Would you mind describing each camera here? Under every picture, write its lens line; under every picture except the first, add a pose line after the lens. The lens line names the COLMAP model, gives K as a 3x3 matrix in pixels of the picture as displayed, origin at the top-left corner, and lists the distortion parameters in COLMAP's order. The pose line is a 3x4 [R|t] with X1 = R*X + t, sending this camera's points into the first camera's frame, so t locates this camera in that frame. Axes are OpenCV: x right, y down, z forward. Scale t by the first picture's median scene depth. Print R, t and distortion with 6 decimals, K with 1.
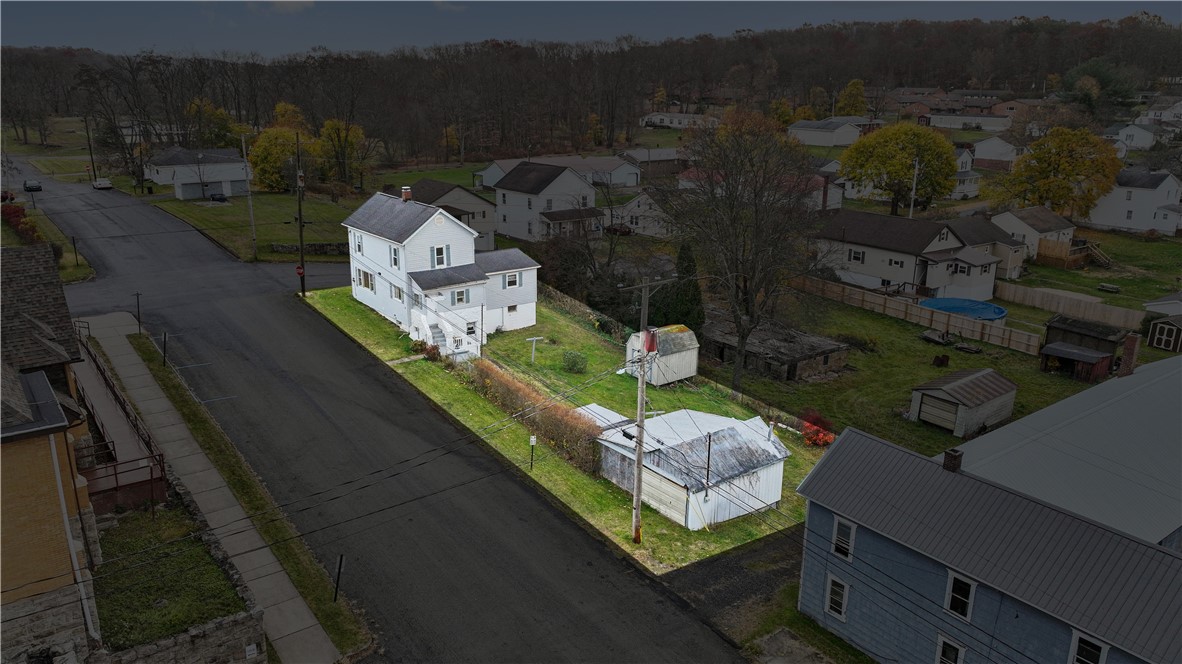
lens RADIAL K [[870.9, 0, 591.0], [0, 870.9, 332.0], [0, 0, 1]] dist [-0.002245, -0.000234]
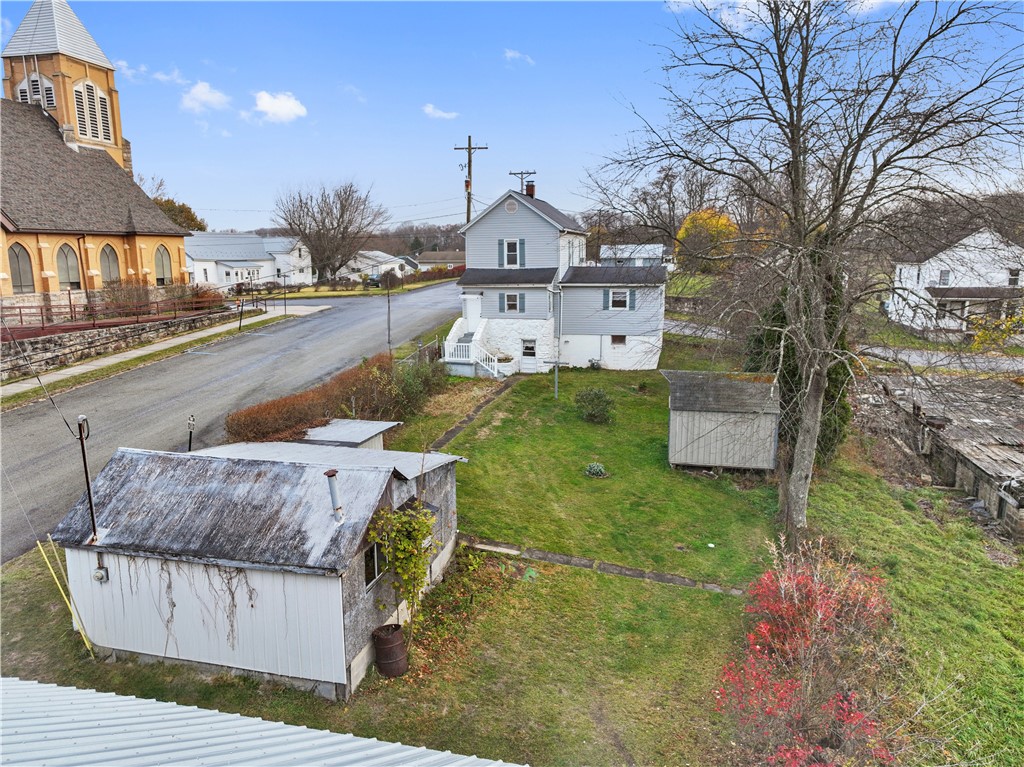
lens RADIAL K [[732.1, 0, 512.0], [0, 732.1, 383.5], [0, 0, 1]] dist [0.008298, 0.004706]
pose [[0.623437, 0.125598, -0.771720, 0.354762], [-0.208203, 0.978044, -0.009020, 0.035333], [0.753643, 0.166298, 0.635899, 0.587280]]
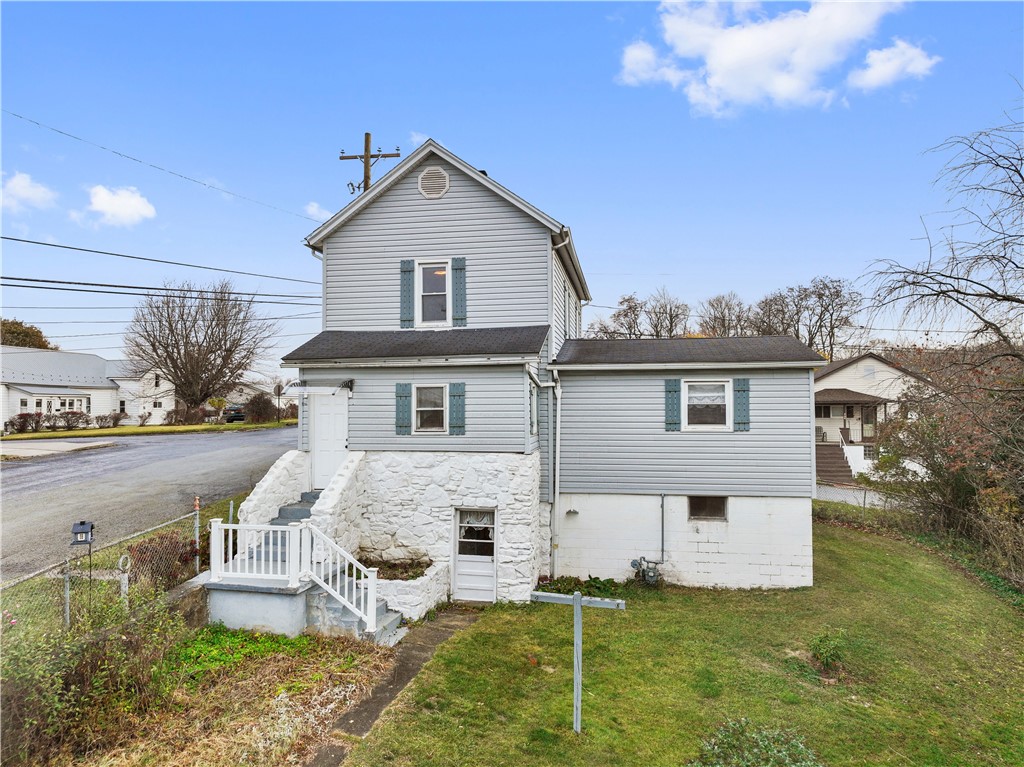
lens RADIAL K [[732.1, 0, 512.0], [0, 732.1, 383.5], [0, 0, 1]] dist [0.008298, 0.004706]
pose [[0.683760, -0.034222, -0.728904, 0.043481], [-0.198663, 0.952437, -0.231076, 0.002319], [0.702143, 0.302807, 0.644440, 0.845517]]
